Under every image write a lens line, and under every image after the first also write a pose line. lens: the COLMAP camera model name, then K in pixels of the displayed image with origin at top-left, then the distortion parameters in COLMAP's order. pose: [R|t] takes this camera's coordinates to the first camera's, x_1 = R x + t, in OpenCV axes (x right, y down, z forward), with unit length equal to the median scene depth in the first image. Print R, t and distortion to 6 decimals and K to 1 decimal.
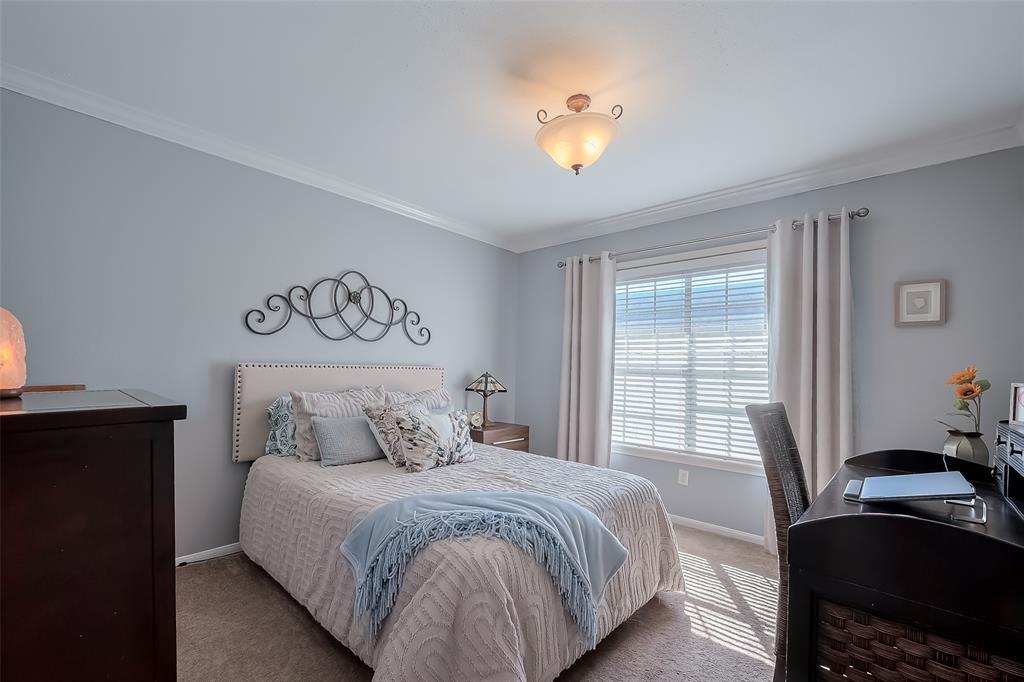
lens RADIAL K [[414.2, 0, 512.4], [0, 414.2, 351.2], [0, 0, 1]] dist [-0.000796, -0.000075]
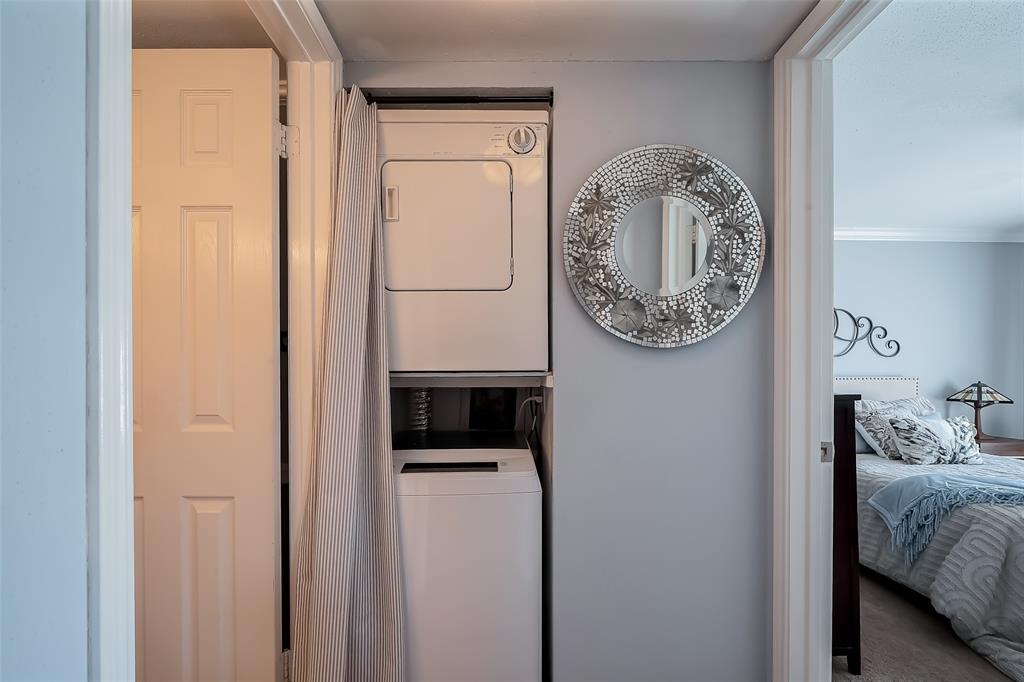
lens RADIAL K [[422.8, 0, 511.6], [0, 422.8, 379.6], [0, 0, 1]] dist [0.000000, 0.000119]
pose [[0.675692, -0.019666, -0.736922, -0.107925], [0.045619, 0.998844, 0.015173, -0.024240], [0.735771, -0.043869, 0.675808, -0.627339]]
